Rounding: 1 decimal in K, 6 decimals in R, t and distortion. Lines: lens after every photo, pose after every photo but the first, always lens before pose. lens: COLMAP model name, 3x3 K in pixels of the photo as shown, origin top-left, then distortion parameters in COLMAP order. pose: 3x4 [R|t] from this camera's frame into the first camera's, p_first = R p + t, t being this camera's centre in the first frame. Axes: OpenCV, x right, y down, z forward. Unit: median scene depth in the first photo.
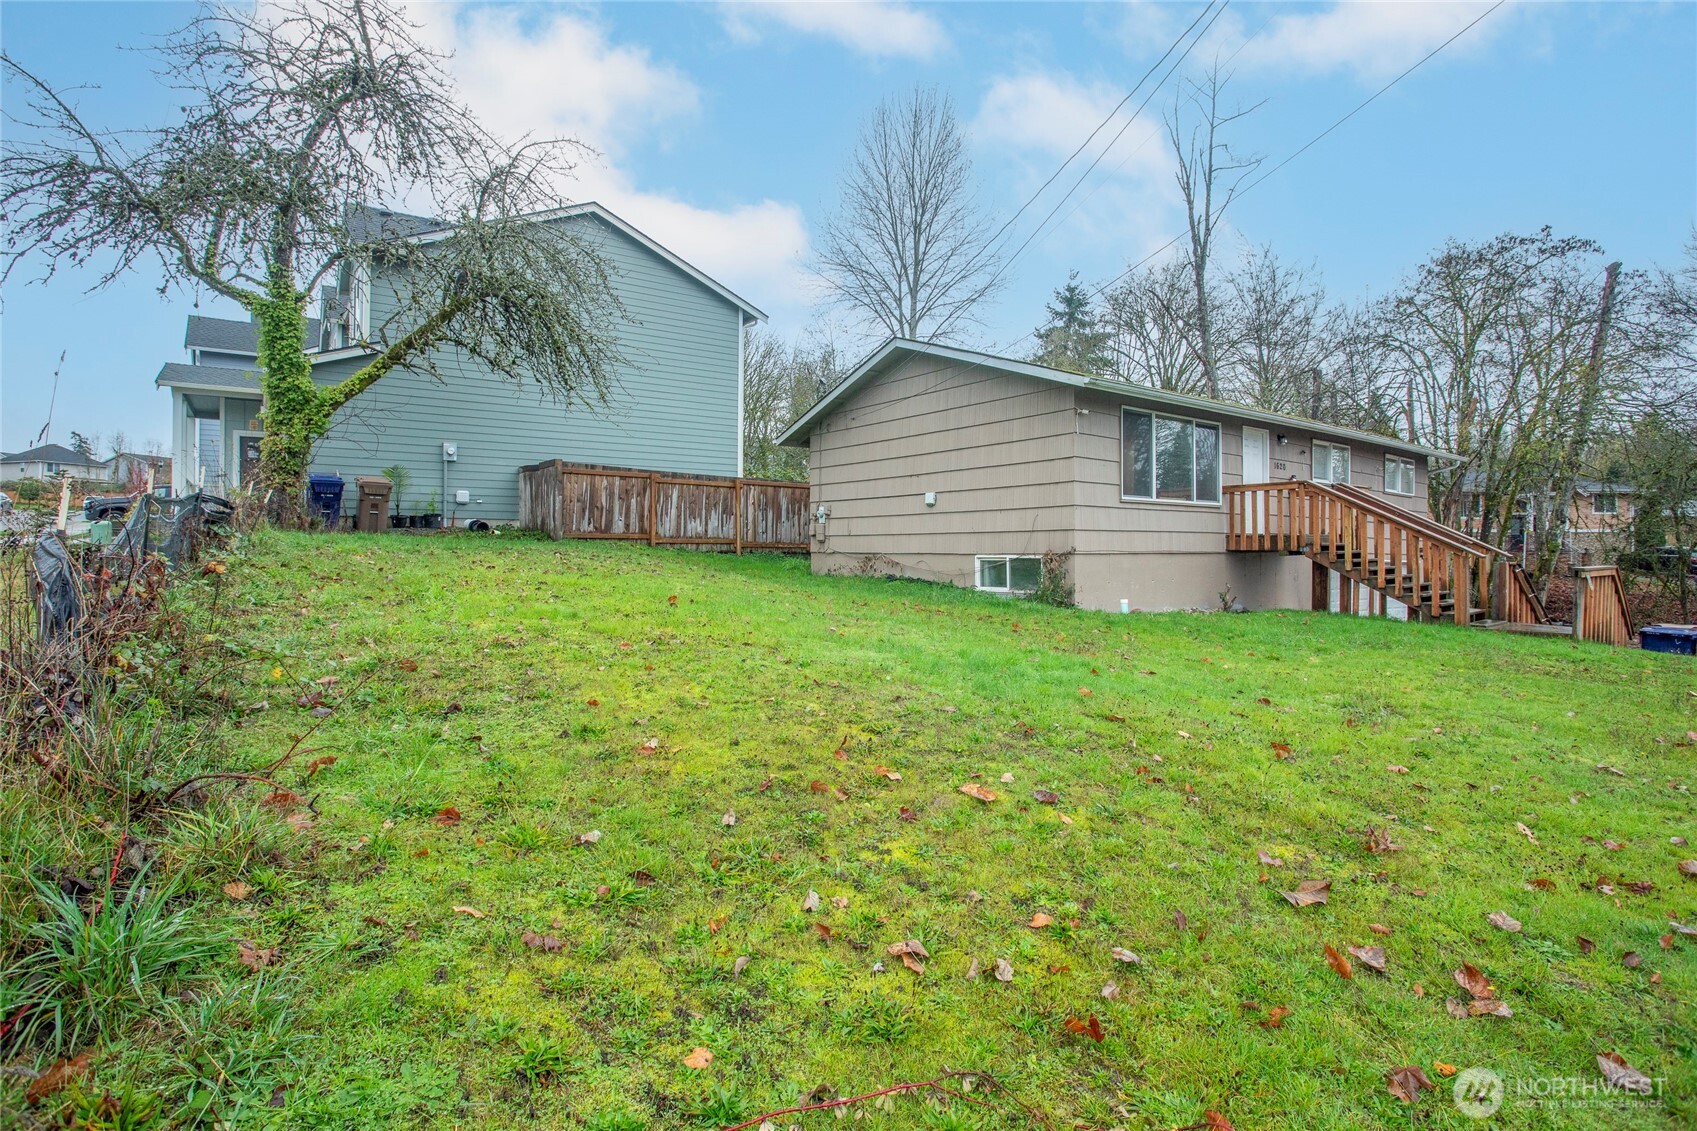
lens RADIAL K [[811.9, 0, 852.6], [0, 811.9, 547.6], [0, 0, 1]] dist [0.005740, 0.001179]
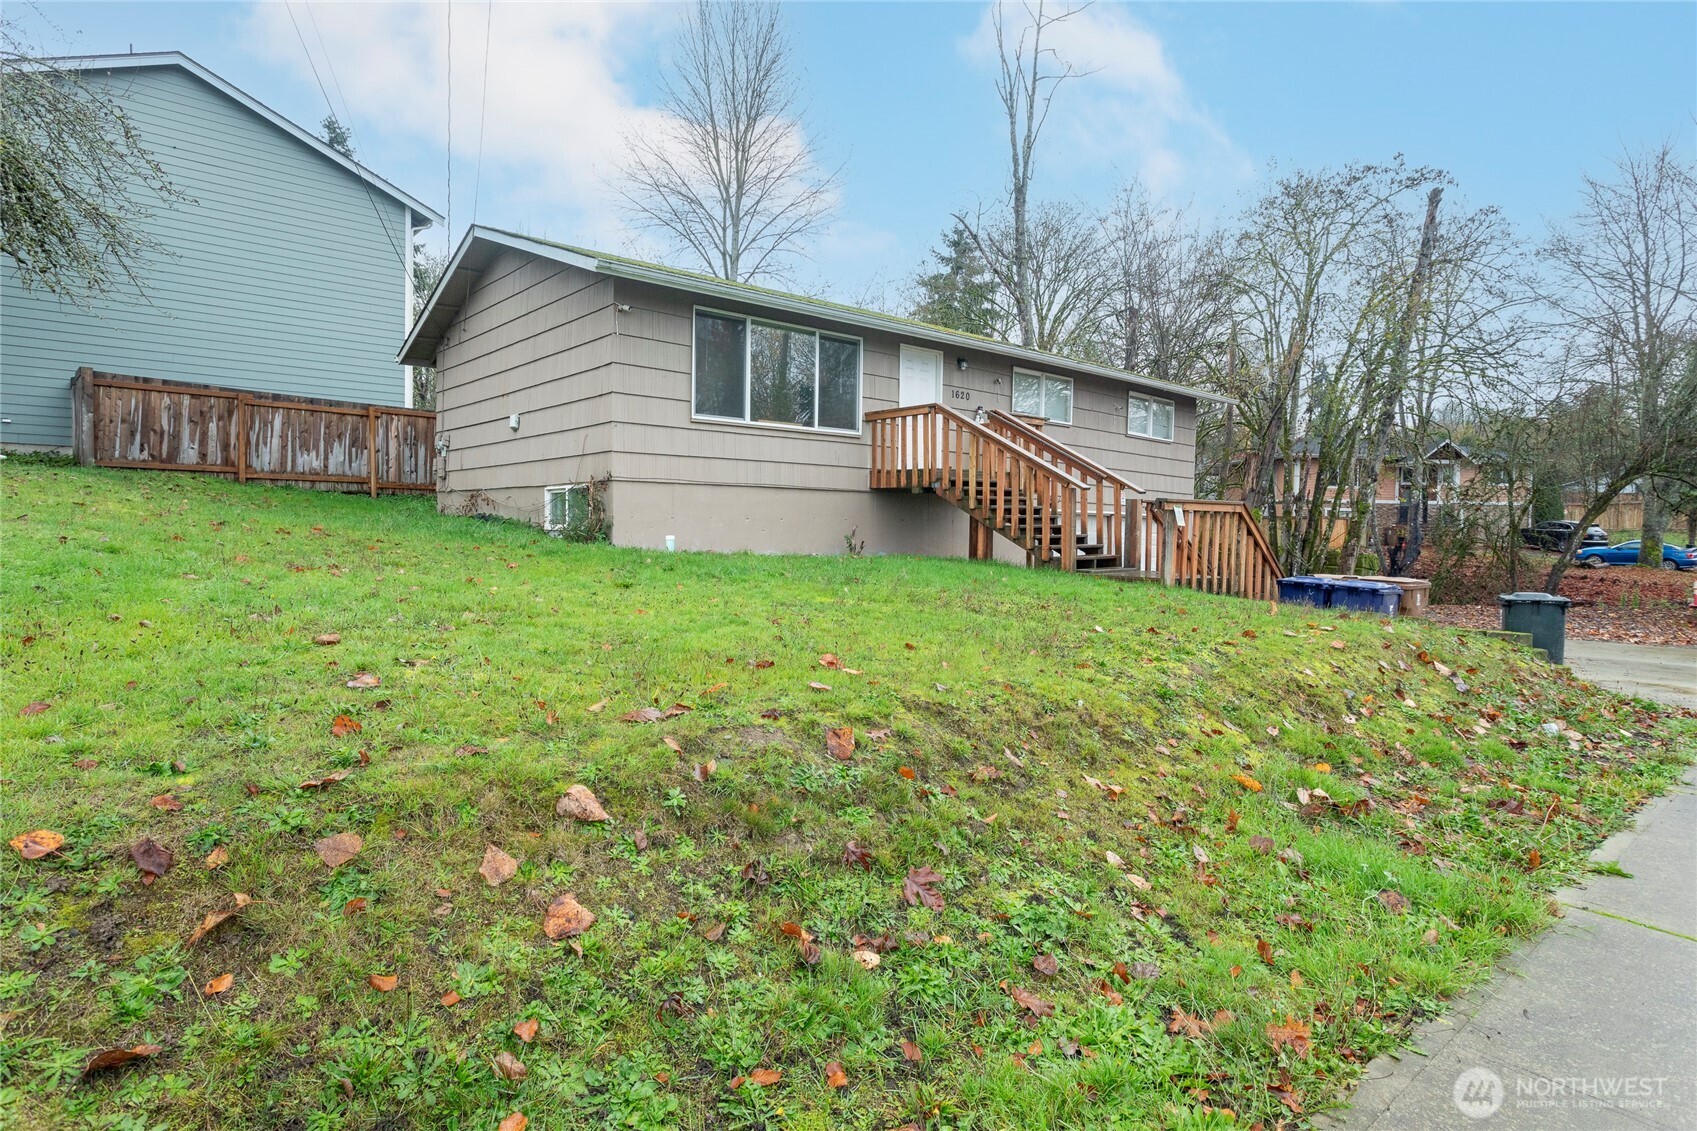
lens RADIAL K [[868.6, 0, 848.5], [0, 868.6, 565.5], [0, 0, 1]] dist [0.024548, 0.008868]
pose [[0.998851, 0.009815, 0.046904, 0.338749], [-0.011876, 0.998967, 0.043866, 0.037947], [-0.046425, -0.044373, 0.997936, 0.069537]]
